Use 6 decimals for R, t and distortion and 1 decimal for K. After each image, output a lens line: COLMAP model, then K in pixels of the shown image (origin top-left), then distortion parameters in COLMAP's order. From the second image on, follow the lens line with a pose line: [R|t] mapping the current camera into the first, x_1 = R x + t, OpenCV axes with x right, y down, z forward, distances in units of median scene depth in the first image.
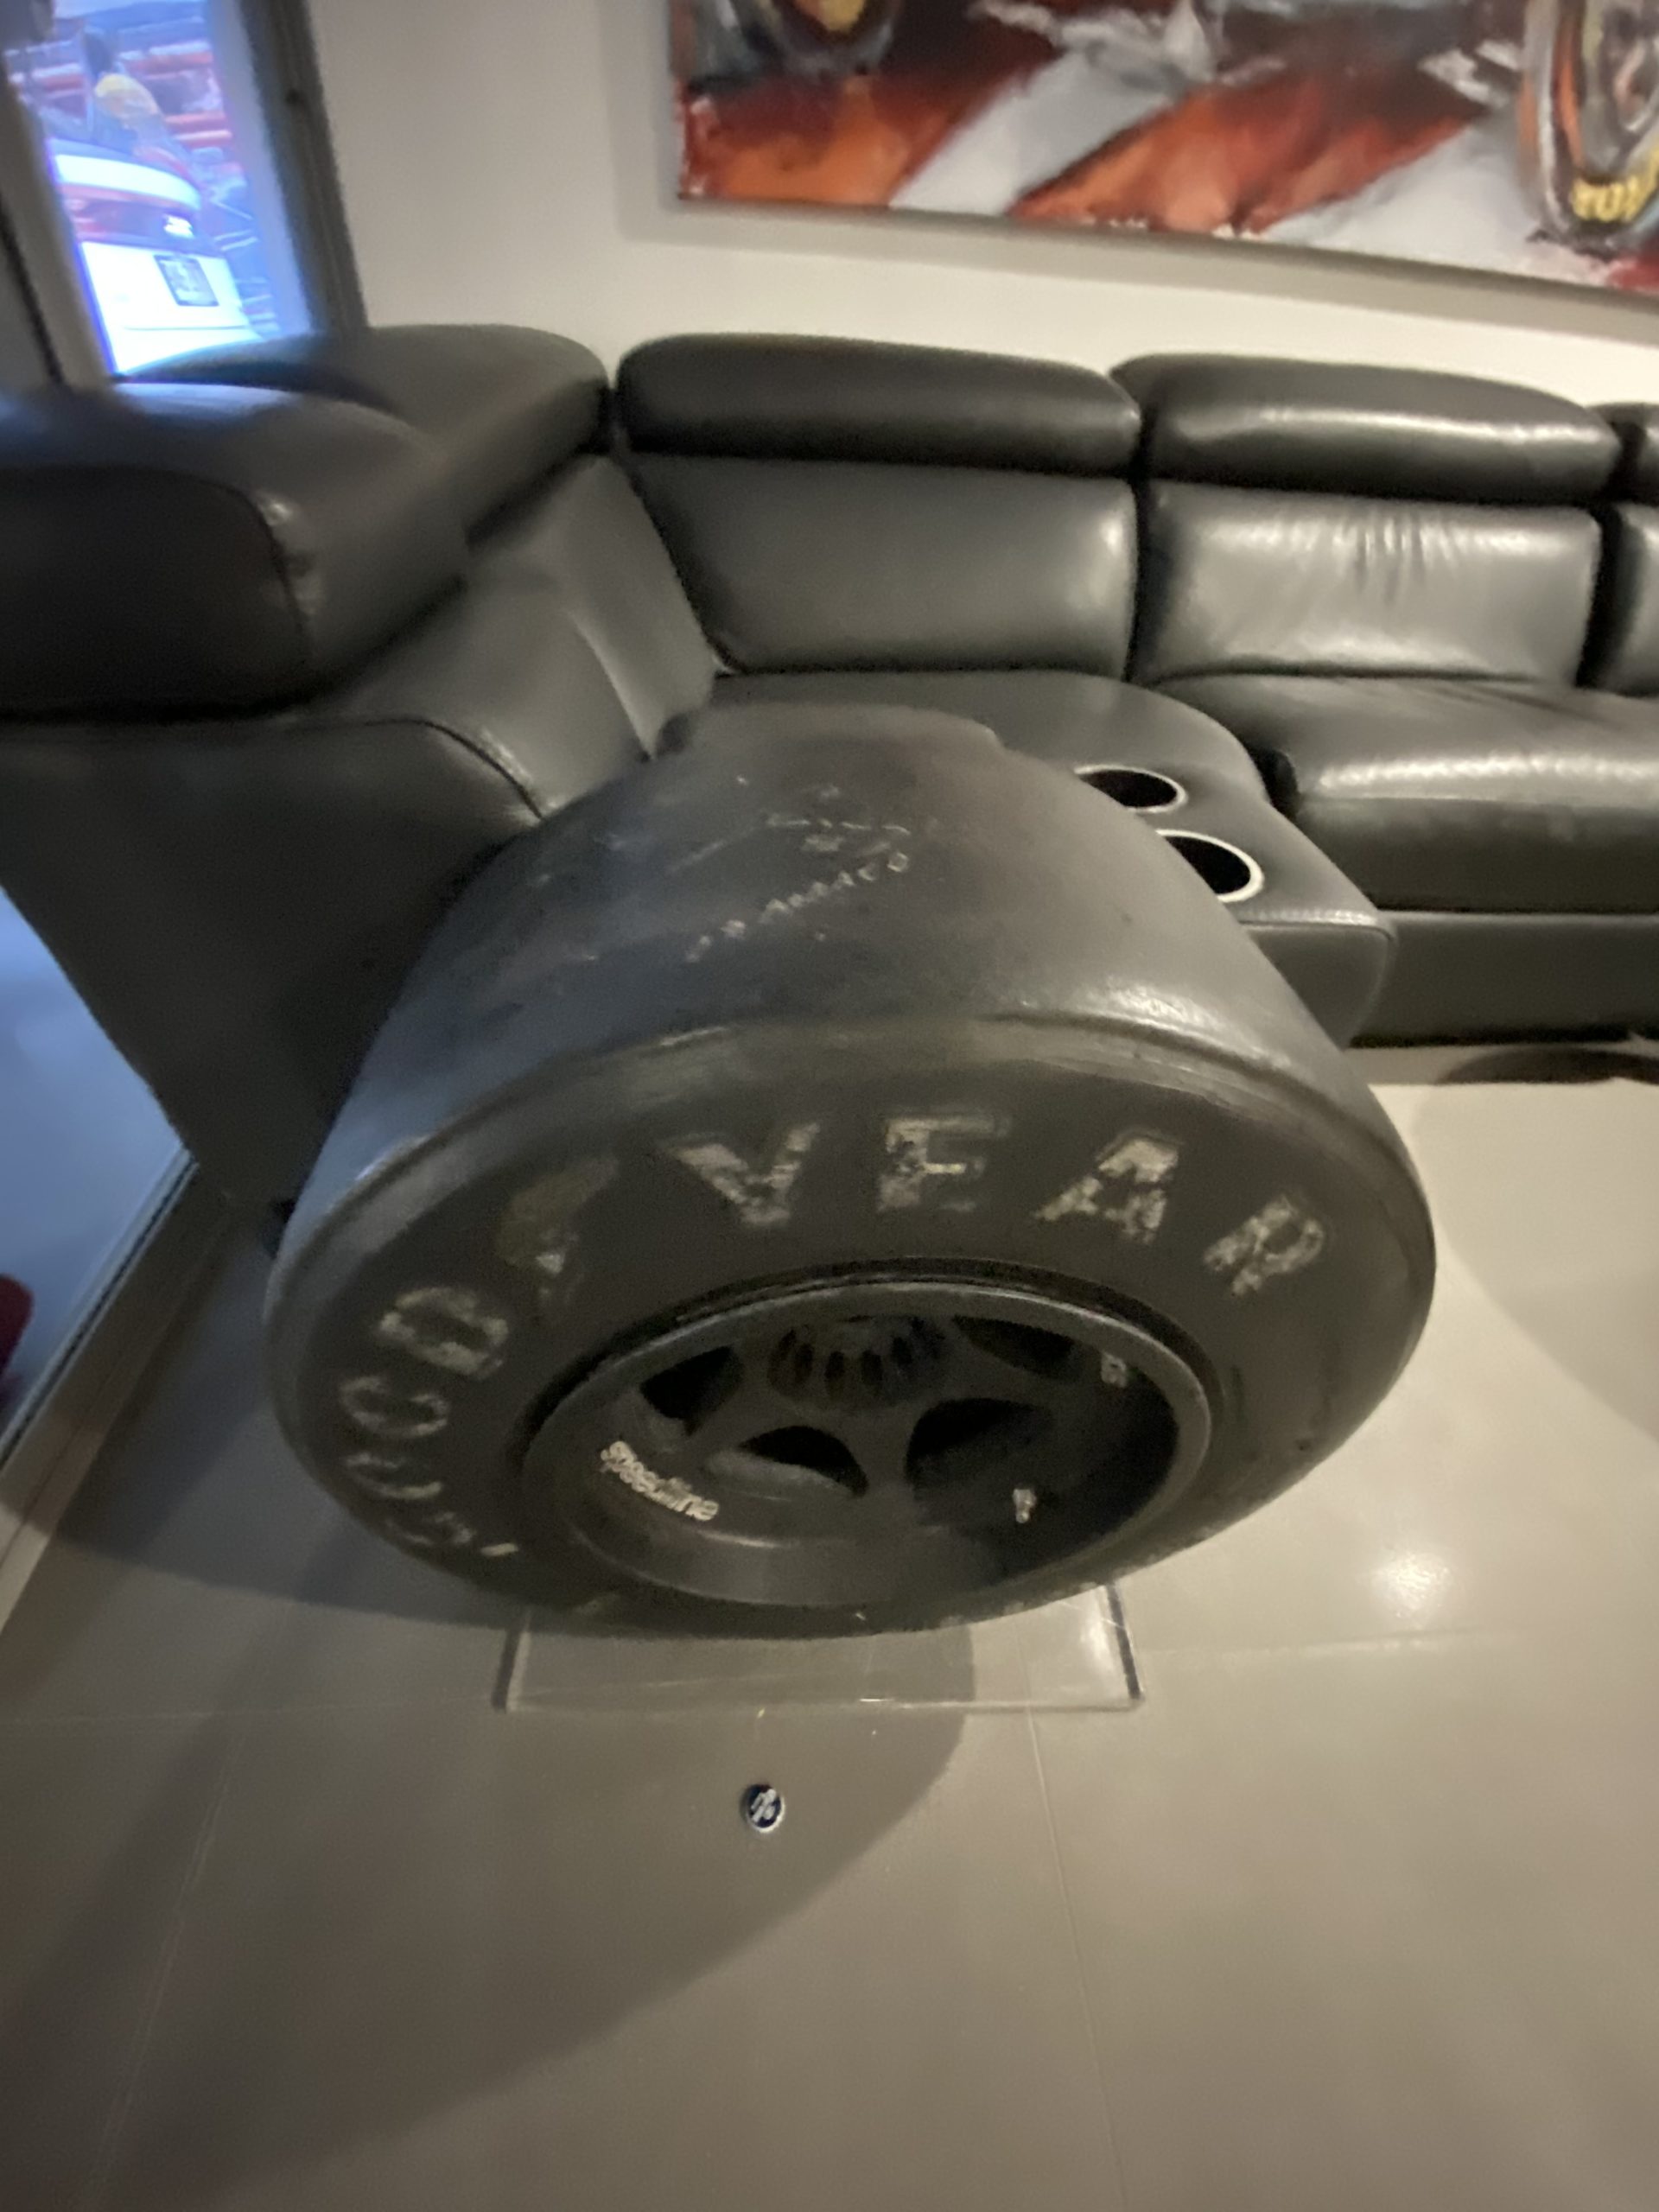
lens RADIAL K [[889.5, 0, 816.8], [0, 889.5, 1085.3], [0, 0, 1]] dist [0.012987, -0.015257]
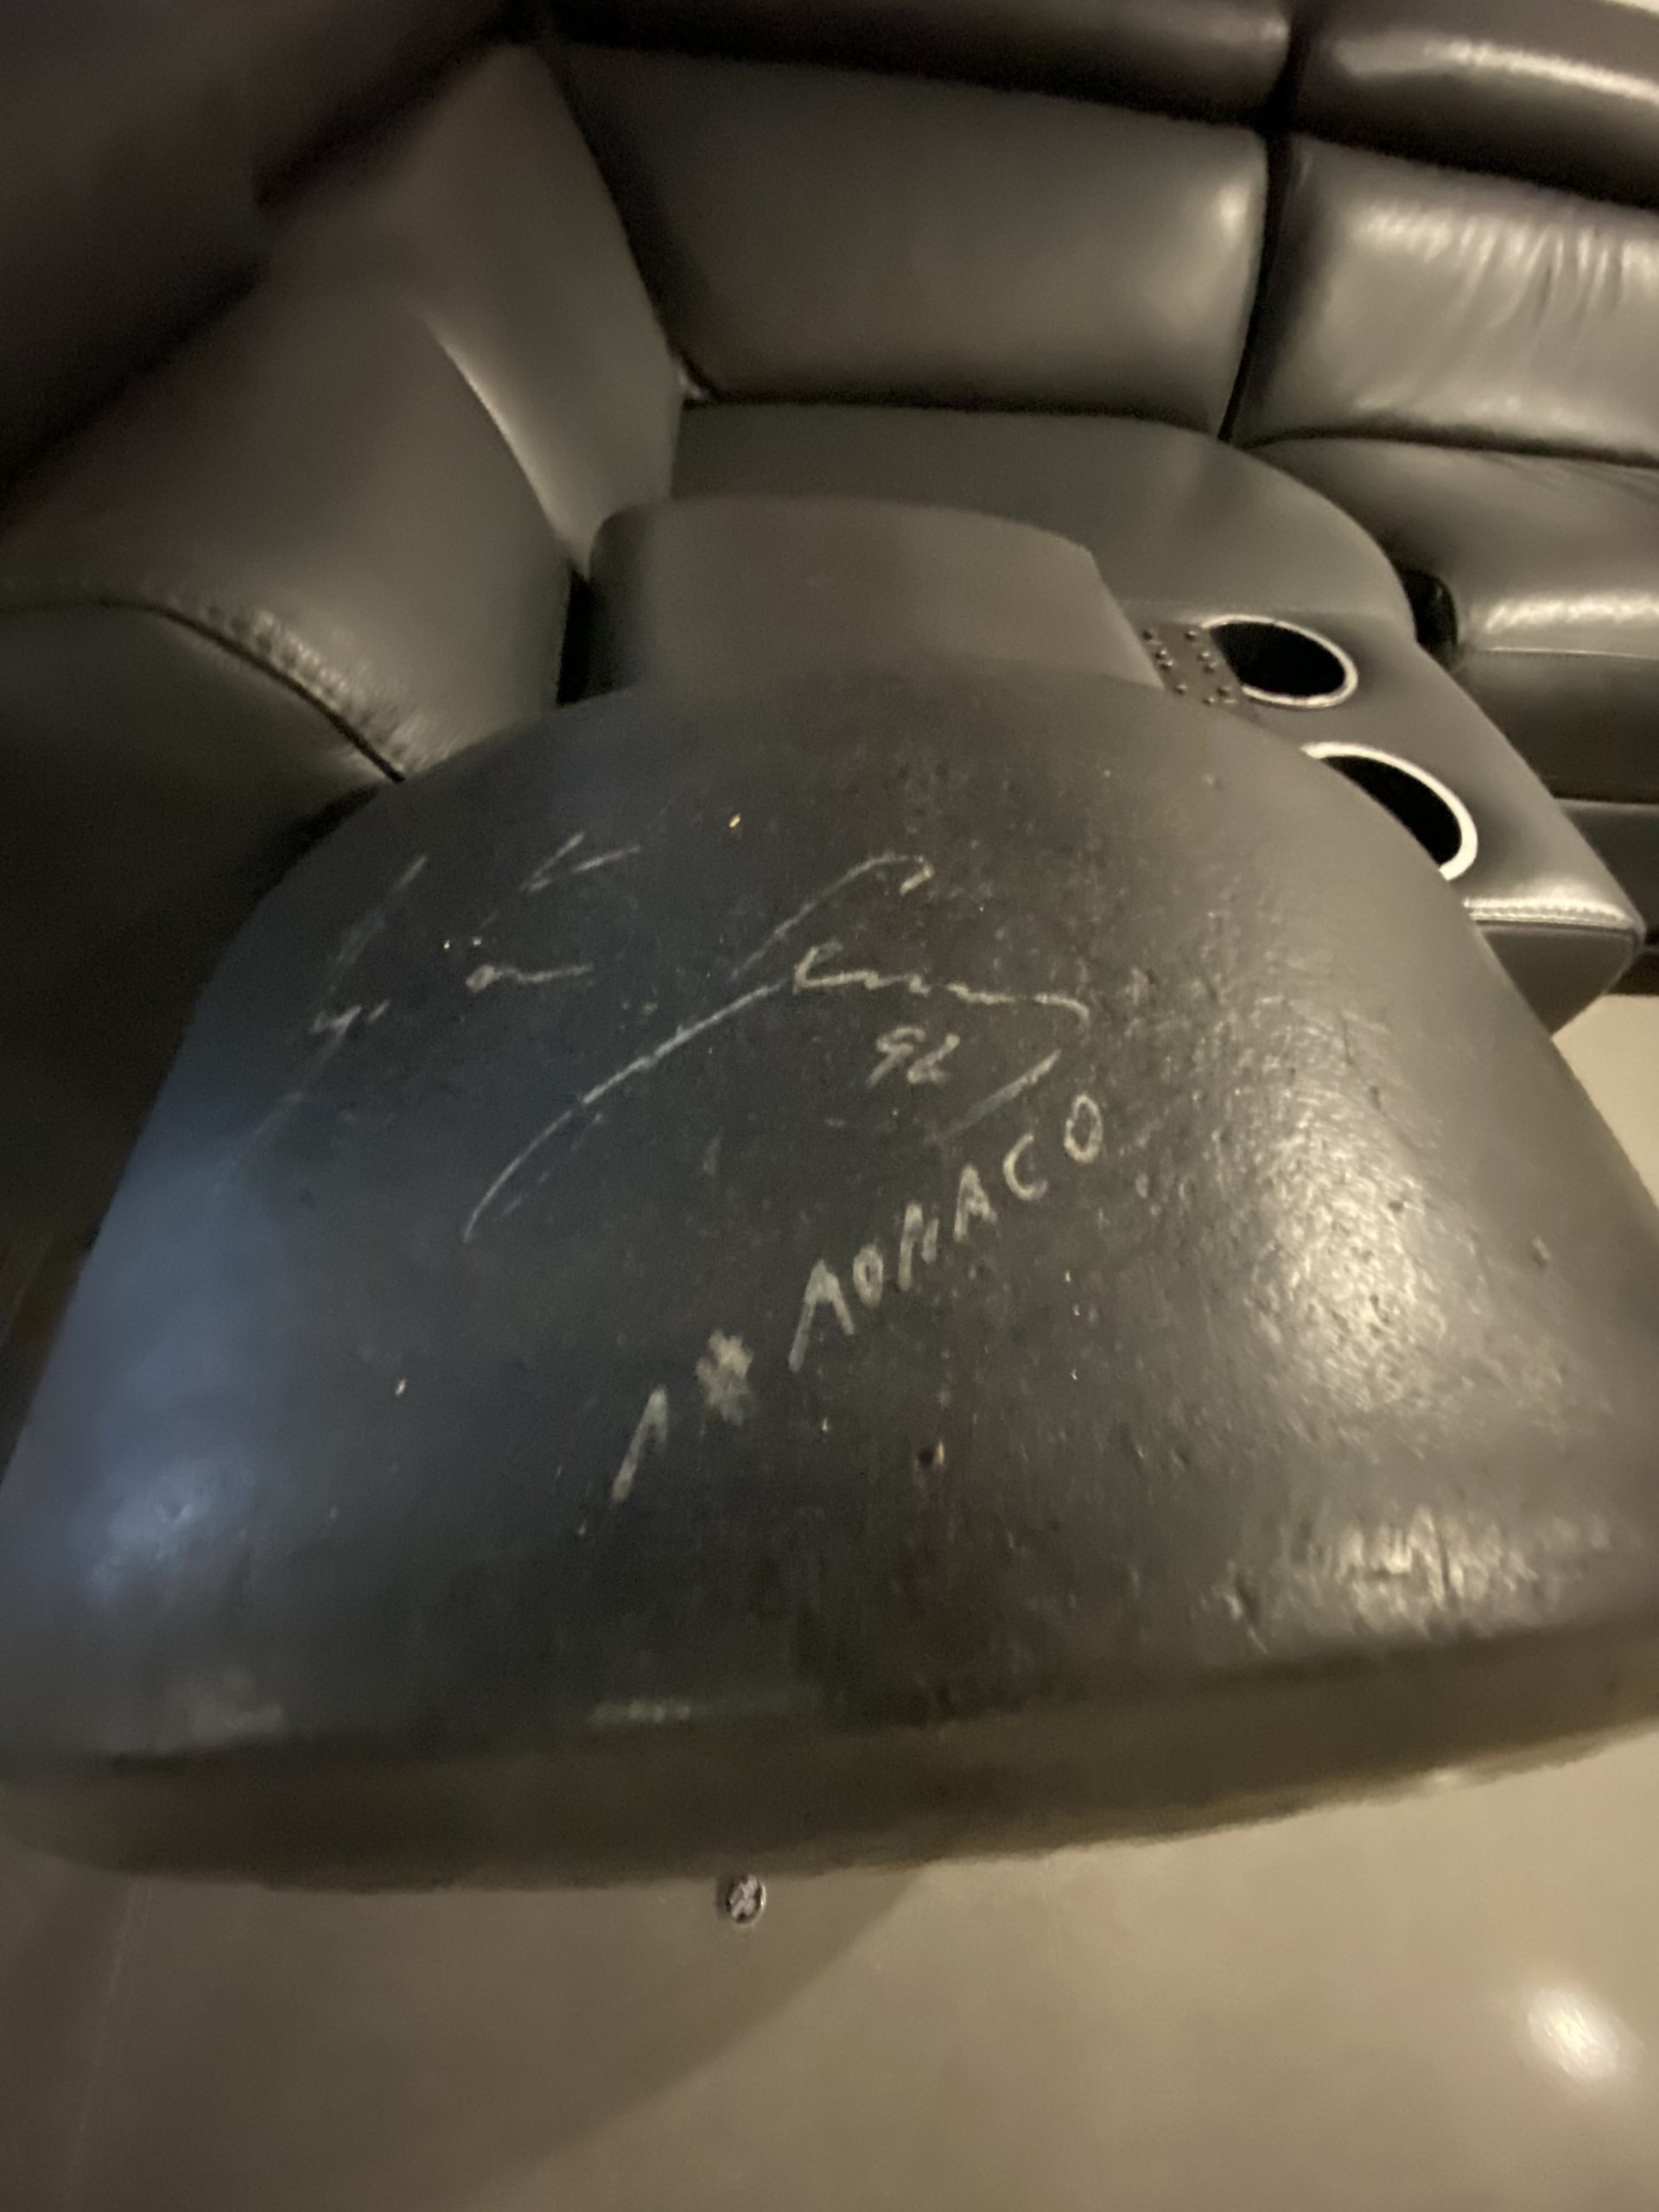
lens RADIAL K [[889.5, 0, 816.8], [0, 889.5, 1085.3], [0, 0, 1]] dist [0.012987, -0.015257]
pose [[0.999131, 0.022345, 0.035179, -0.019121], [-0.030201, 0.969878, 0.241713, -0.117262], [-0.028719, -0.242565, 0.969710, 0.175167]]
